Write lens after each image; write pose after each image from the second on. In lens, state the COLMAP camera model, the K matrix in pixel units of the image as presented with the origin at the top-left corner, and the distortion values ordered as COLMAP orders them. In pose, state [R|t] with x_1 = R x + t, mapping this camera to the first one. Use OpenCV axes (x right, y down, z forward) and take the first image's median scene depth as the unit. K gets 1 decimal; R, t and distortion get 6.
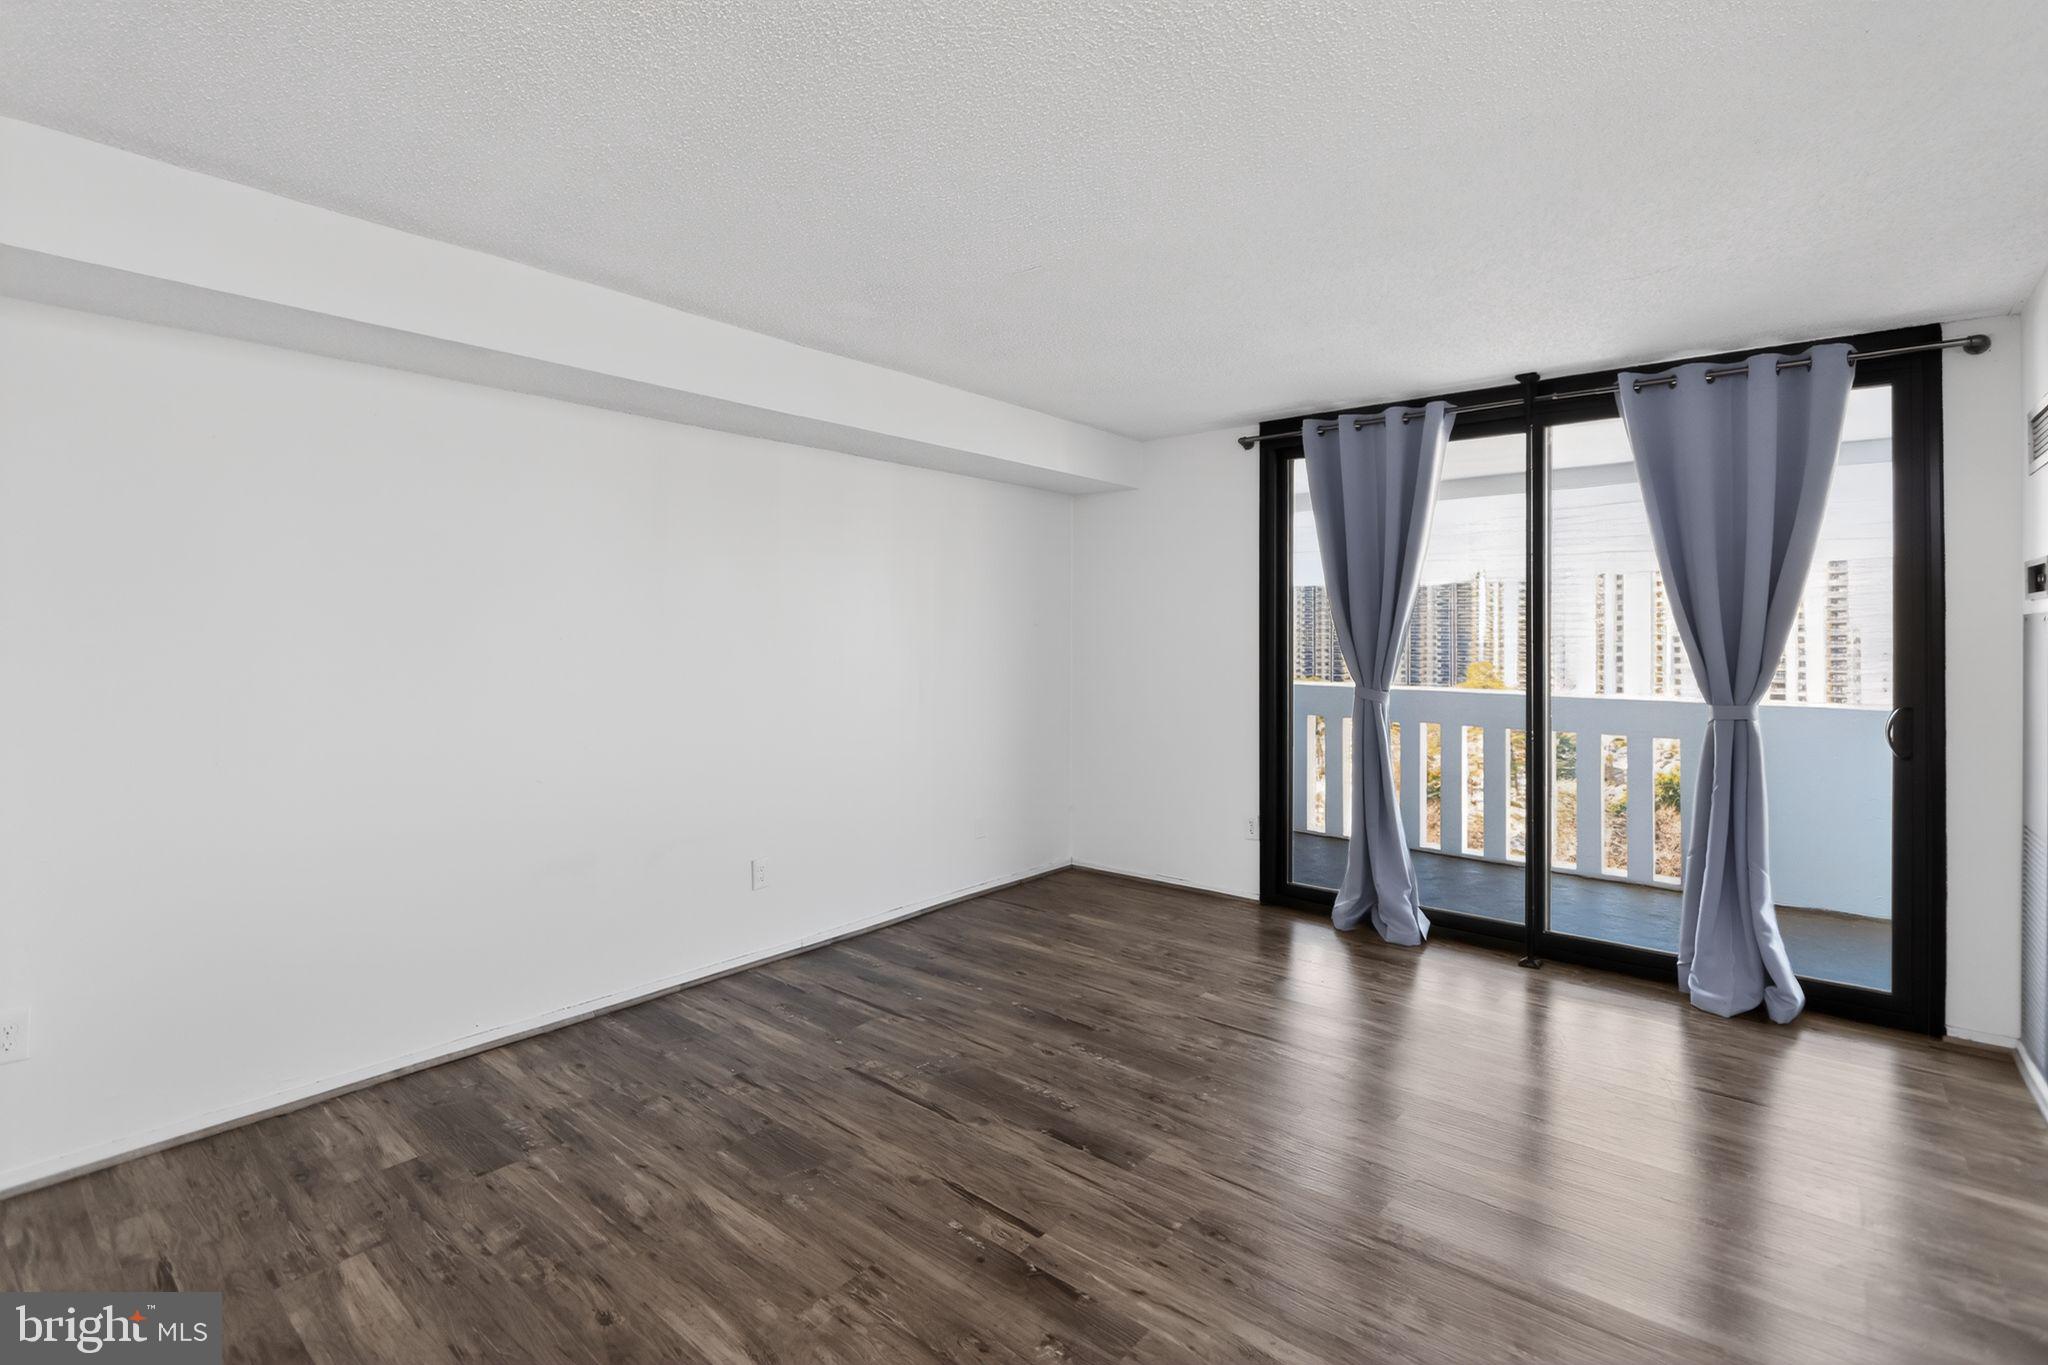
lens RADIAL K [[960.3, 0, 1024.3], [0, 960.3, 623.9], [0, 0, 1]] dist [-0.000804, 0.000093]
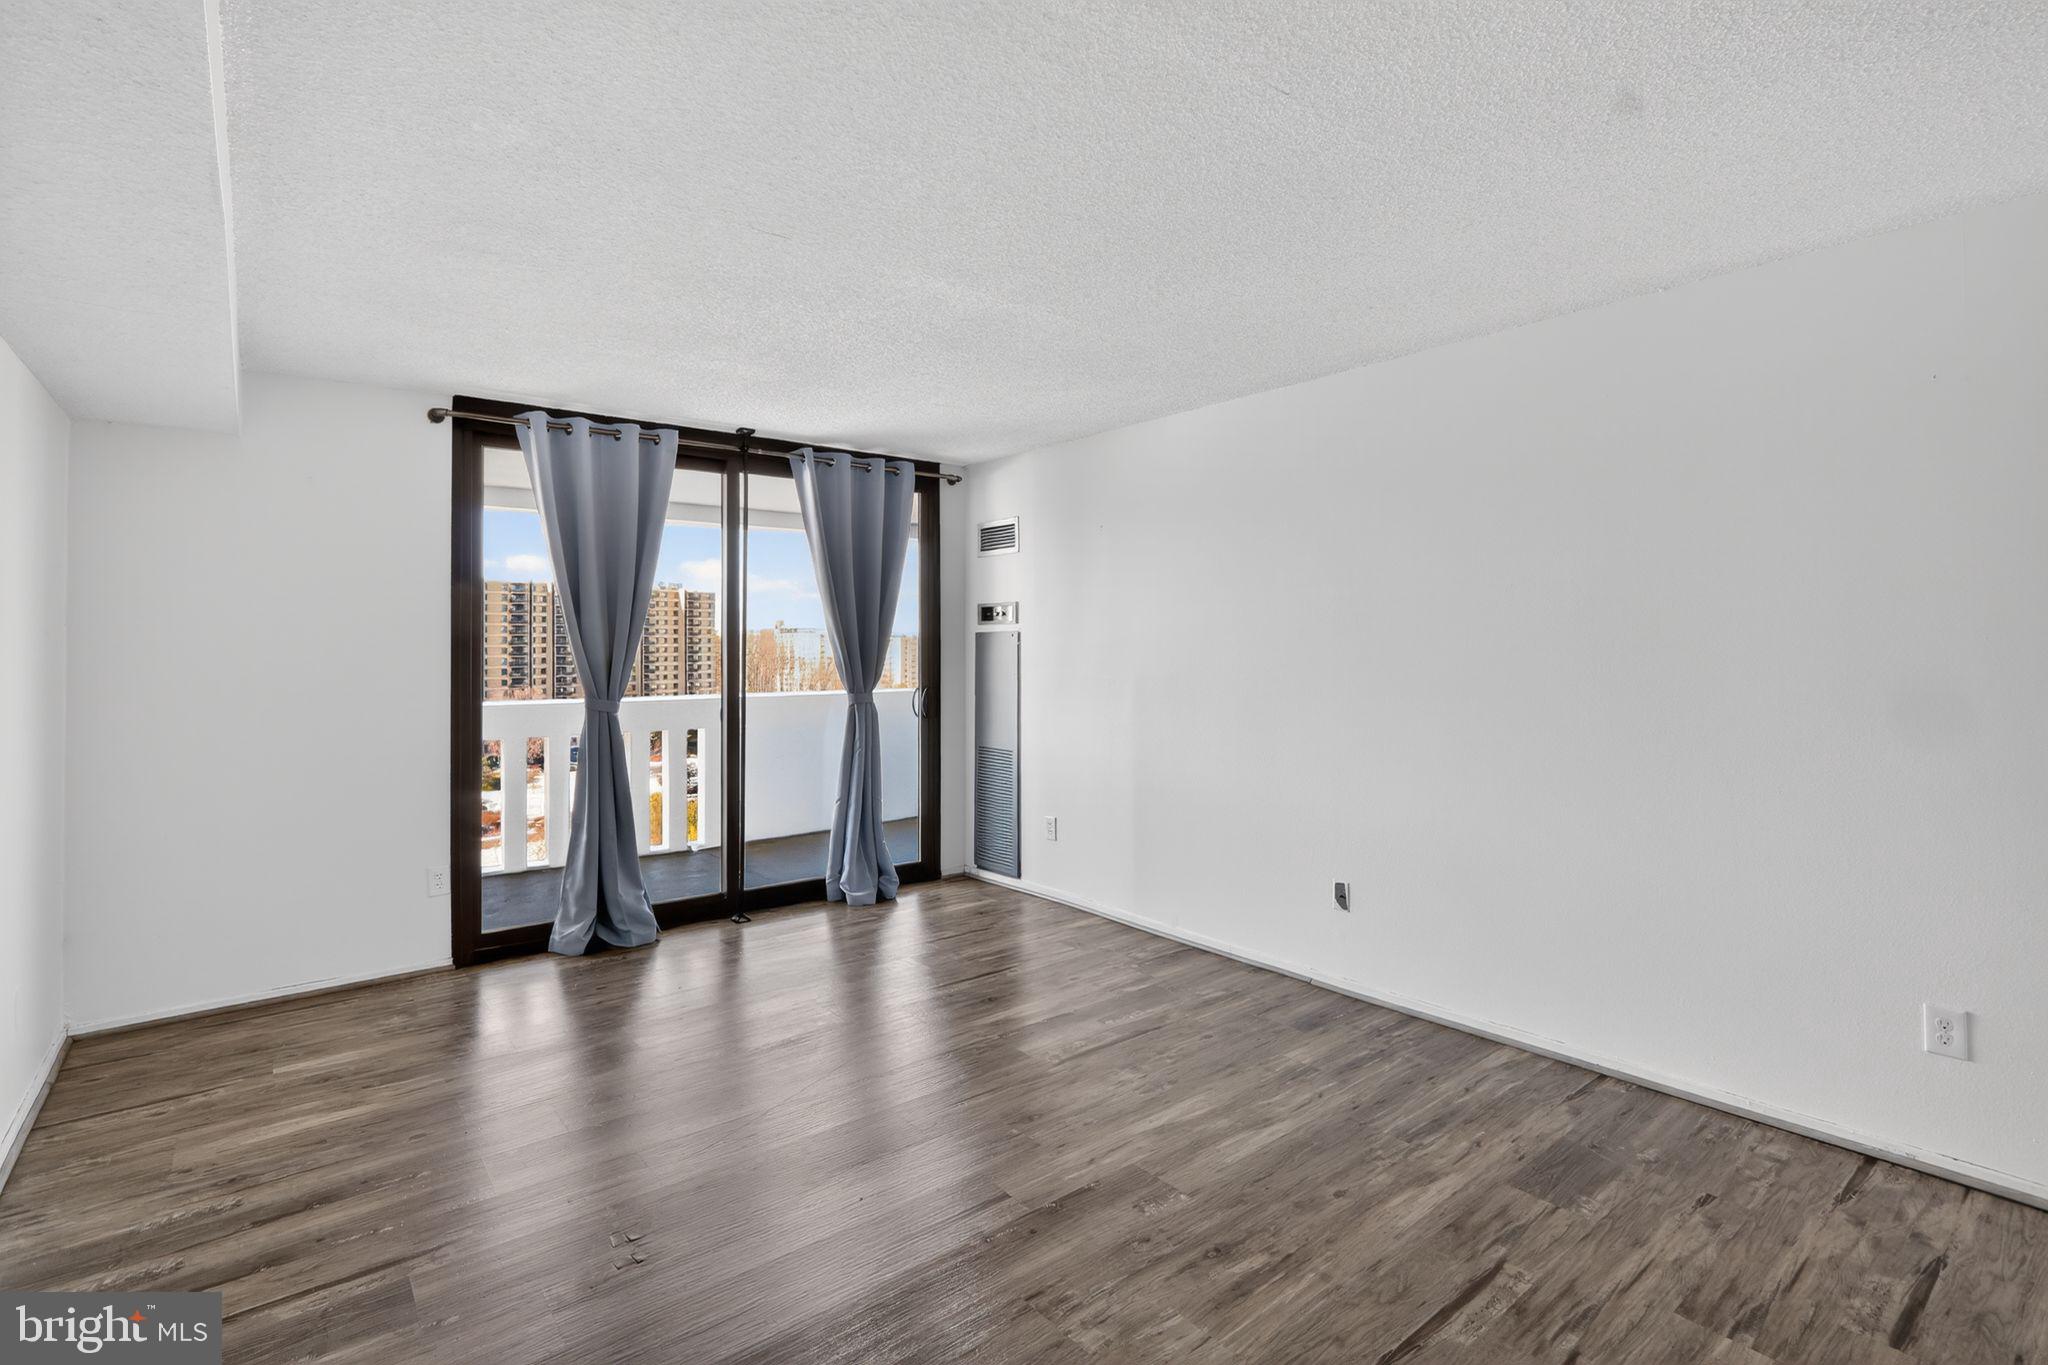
lens RADIAL K [[951.0, 0, 1019.1], [0, 951.0, 634.5], [0, 0, 1]] dist [-0.008419, -0.000682]
pose [[0.194097, 0.007715, 0.980952, -0.569625], [-0.002781, 0.999969, -0.007314, 0.005610], [-0.980978, -0.001308, 0.194113, 0.428185]]
